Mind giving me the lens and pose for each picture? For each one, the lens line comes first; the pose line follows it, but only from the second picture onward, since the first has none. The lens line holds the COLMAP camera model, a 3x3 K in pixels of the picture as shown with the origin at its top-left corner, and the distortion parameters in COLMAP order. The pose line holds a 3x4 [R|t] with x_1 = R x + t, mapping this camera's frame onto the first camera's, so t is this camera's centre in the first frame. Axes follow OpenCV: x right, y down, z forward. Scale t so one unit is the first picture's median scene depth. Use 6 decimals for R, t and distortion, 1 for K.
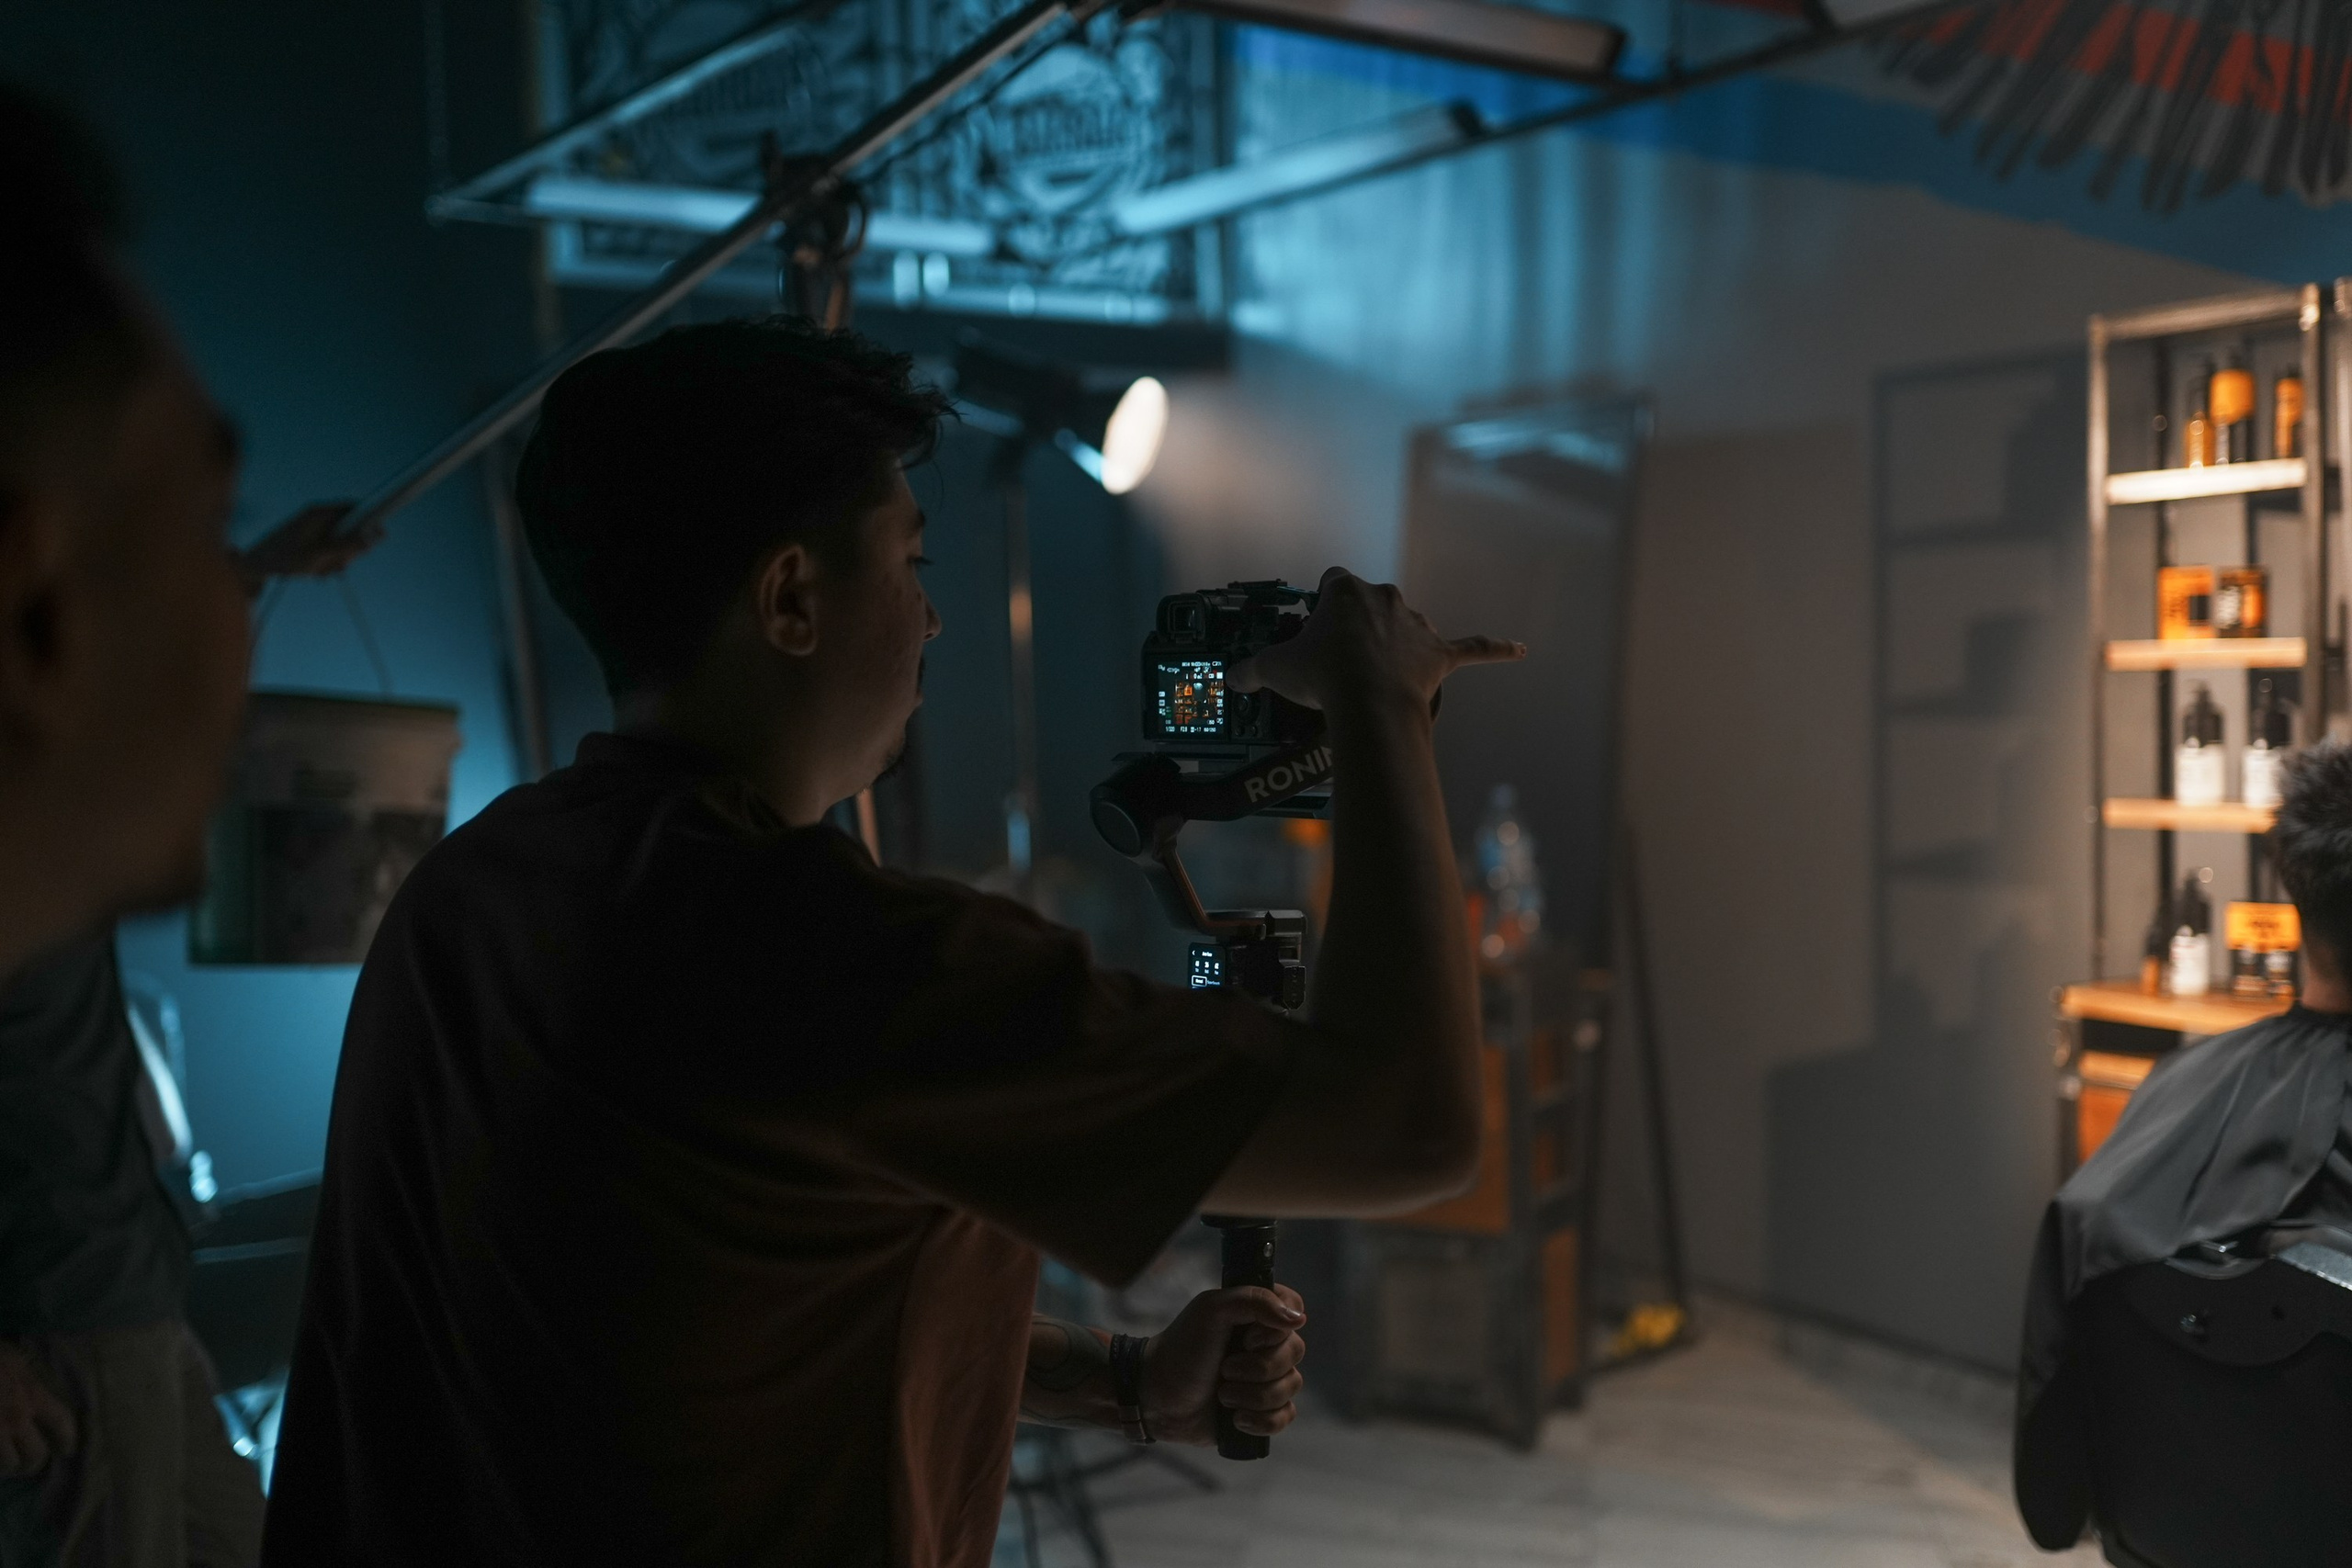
lens RADIAL K [[2286.4, 0, 1176.0], [0, 2286.4, 784.0], [0, 0, 1]] dist [0.004759, 0.008390]
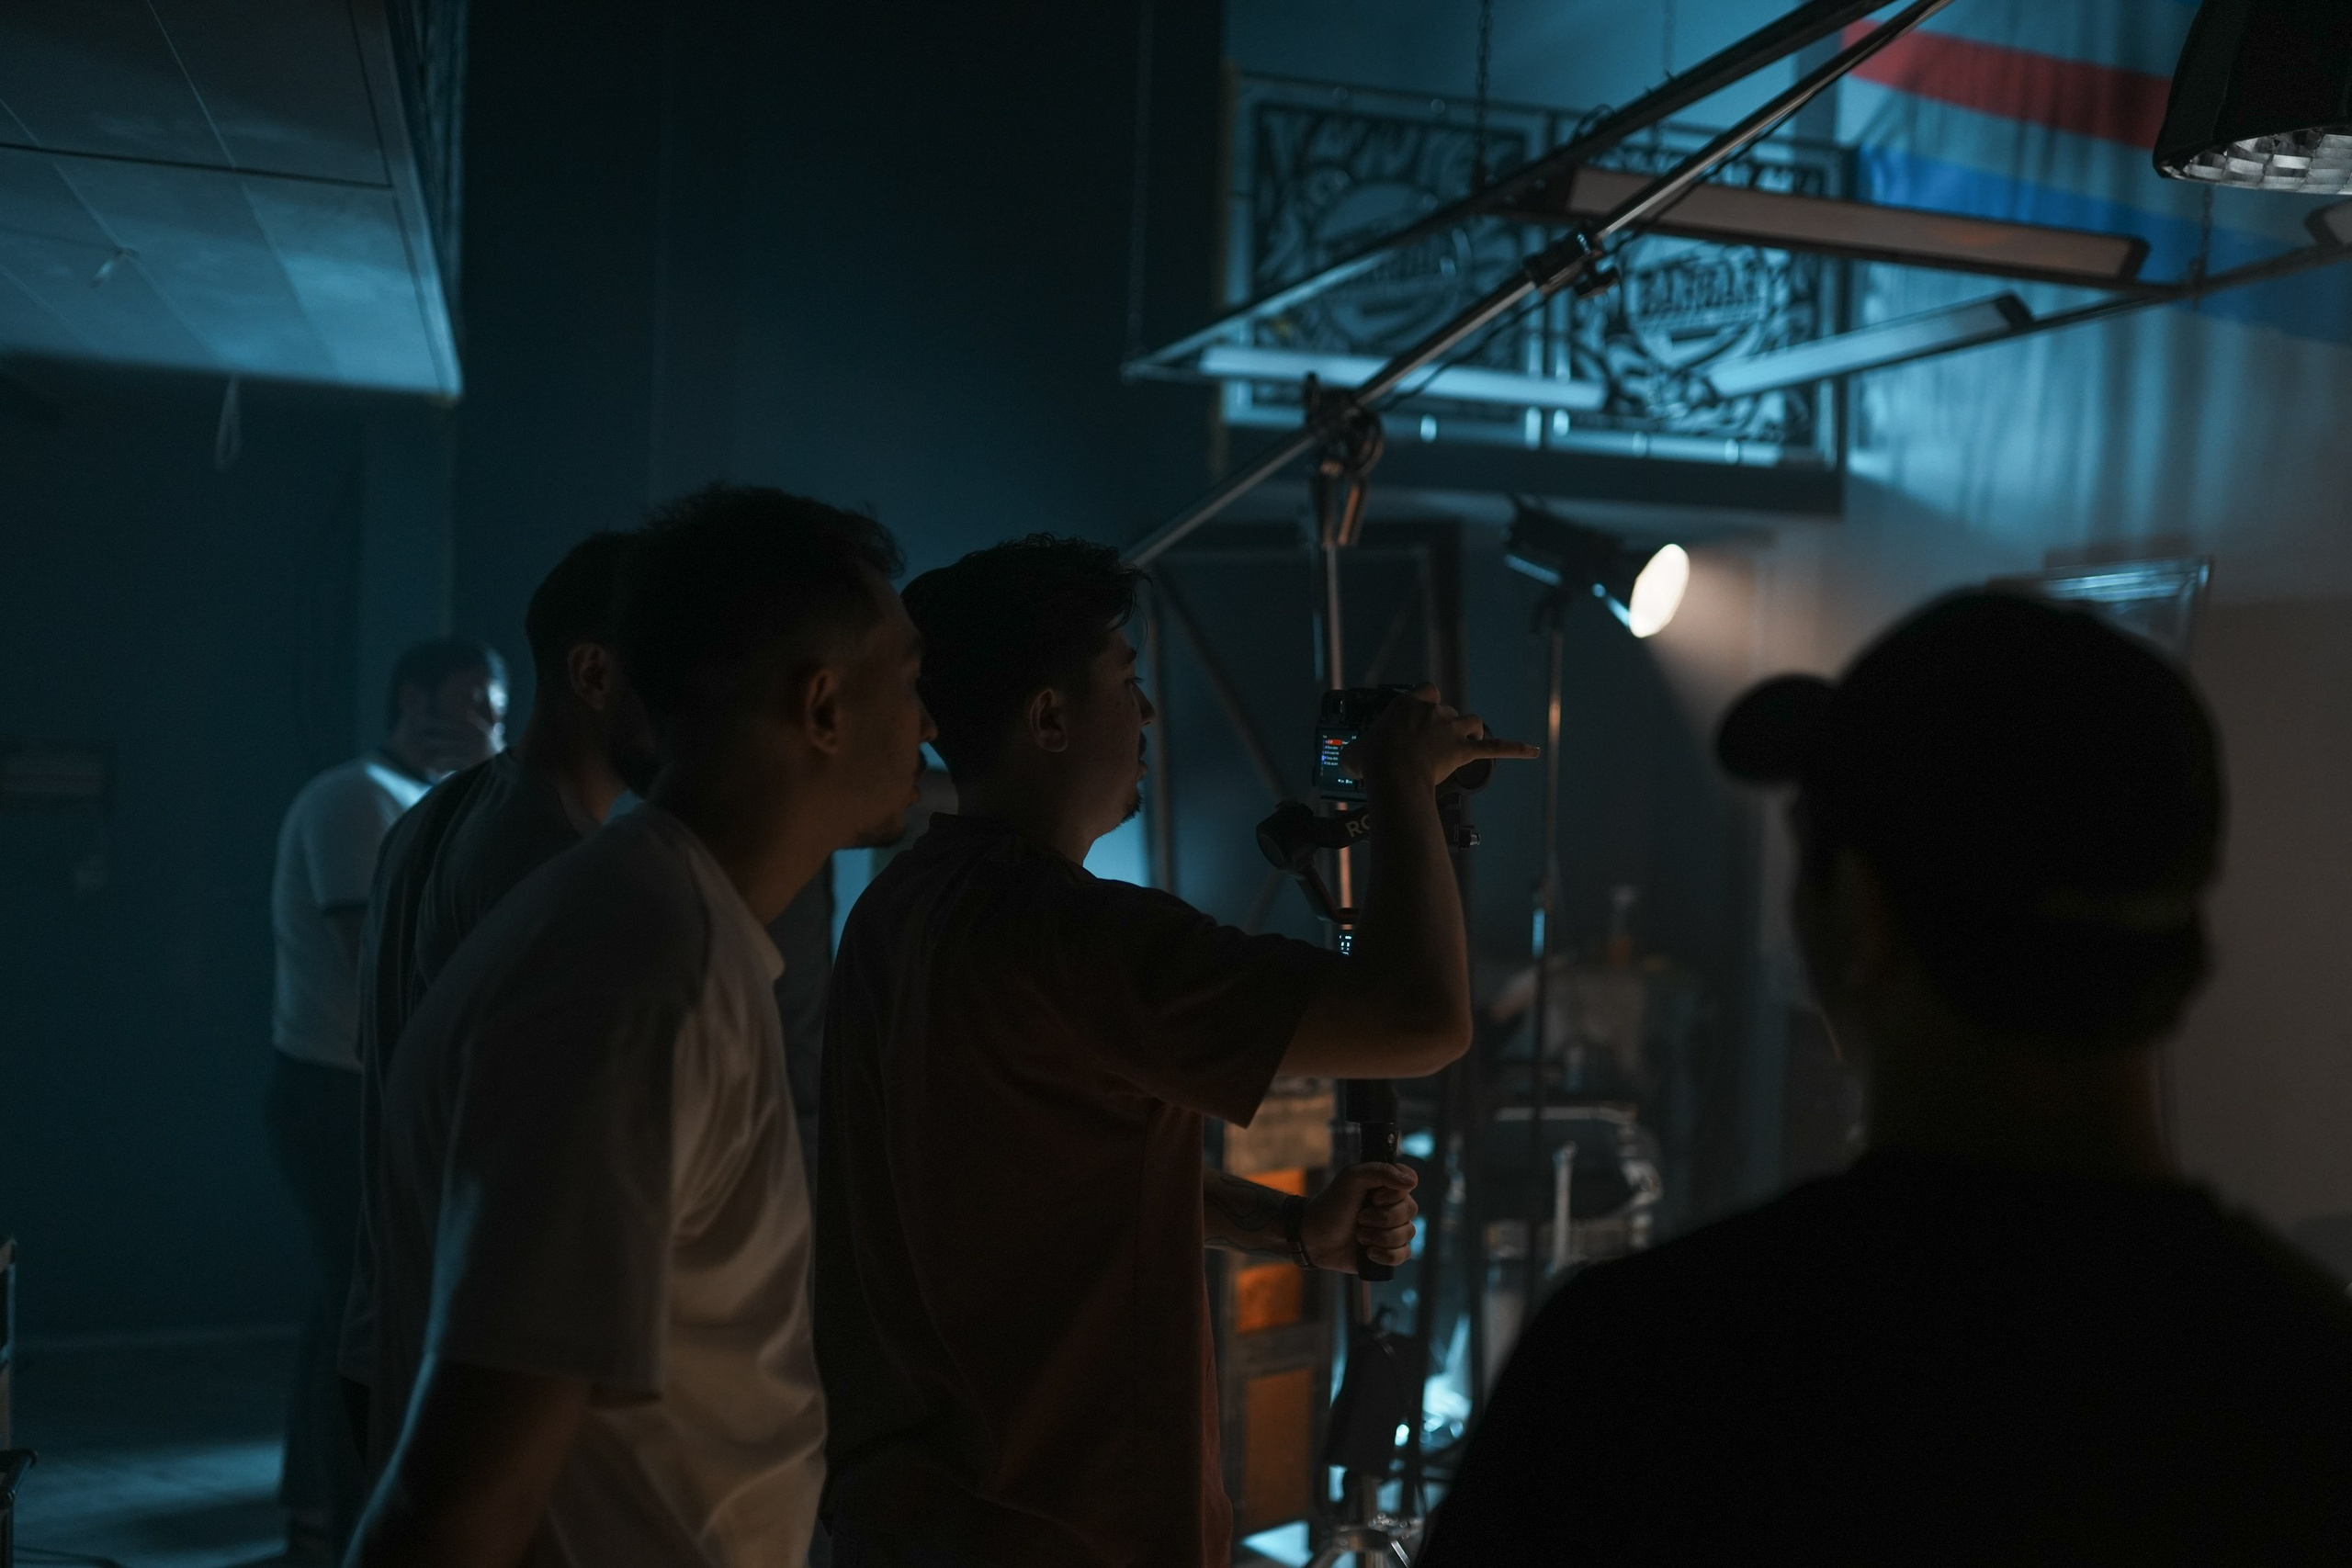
lens RADIAL K [[2286.4, 0, 1176.0], [0, 2286.4, 784.0], [0, 0, 1]] dist [0.004759, 0.008390]
pose [[0.951618, 0.067059, -0.299878, 0.067930], [-0.078896, 0.996503, -0.027526, -0.000824], [0.296983, 0.049854, 0.953580, -0.120900]]
